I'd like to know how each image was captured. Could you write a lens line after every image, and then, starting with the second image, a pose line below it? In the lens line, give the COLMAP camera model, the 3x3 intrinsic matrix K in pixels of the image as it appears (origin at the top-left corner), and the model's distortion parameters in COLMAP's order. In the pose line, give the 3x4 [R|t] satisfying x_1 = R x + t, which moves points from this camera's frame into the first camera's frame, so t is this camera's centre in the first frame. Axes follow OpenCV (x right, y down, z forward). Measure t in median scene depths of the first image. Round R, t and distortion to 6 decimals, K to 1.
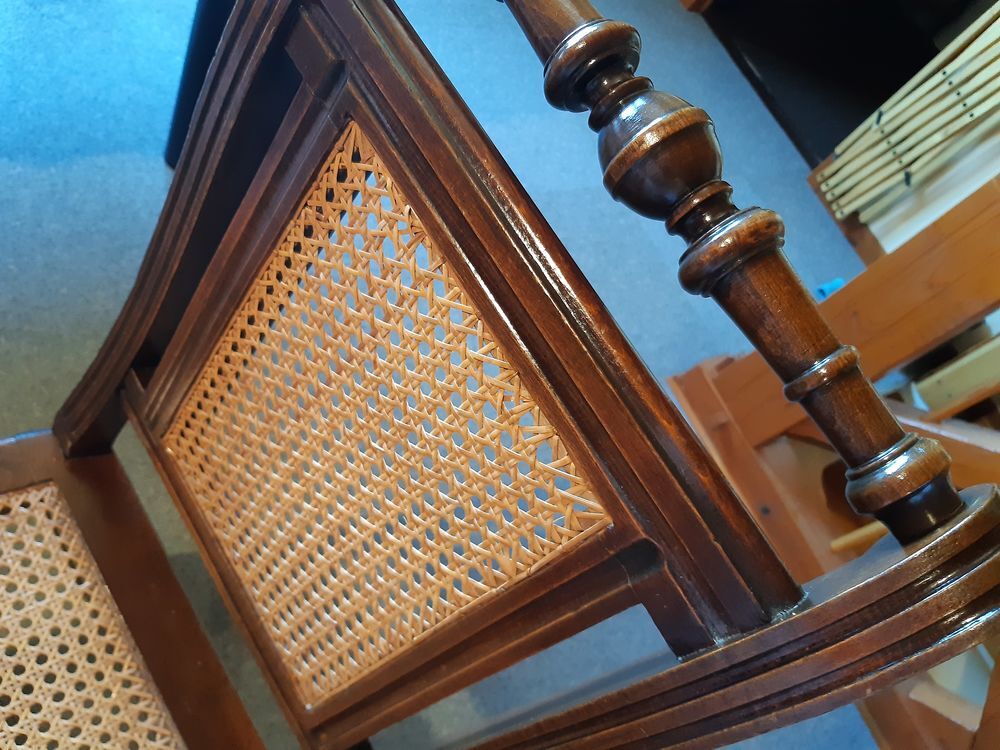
lens RADIAL K [[759.7, 0, 500.0], [0, 759.7, 375.0], [0, 0, 1]] dist [0.045171, -0.105238]
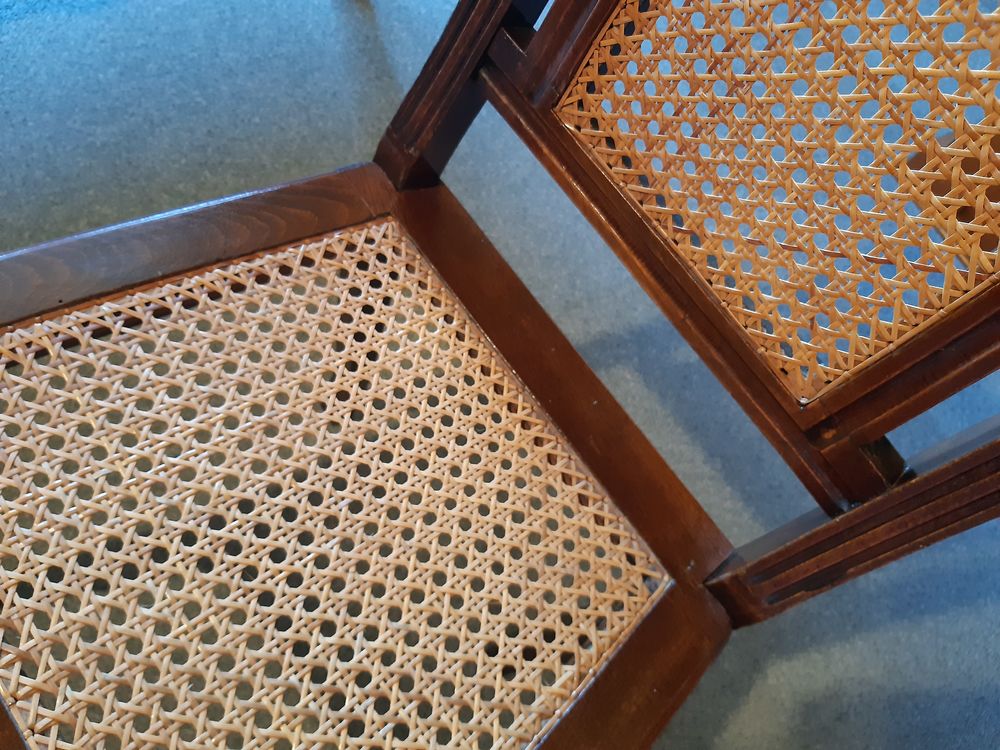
lens RADIAL K [[753.6, 0, 500.0], [0, 753.6, 375.0], [0, 0, 1]] dist [0.045046, -0.097401]
pose [[0.988400, -0.096365, -0.117387, -0.395396], [0.110162, 0.986962, 0.117352, 0.236309], [0.104548, -0.128922, 0.986128, 0.161304]]
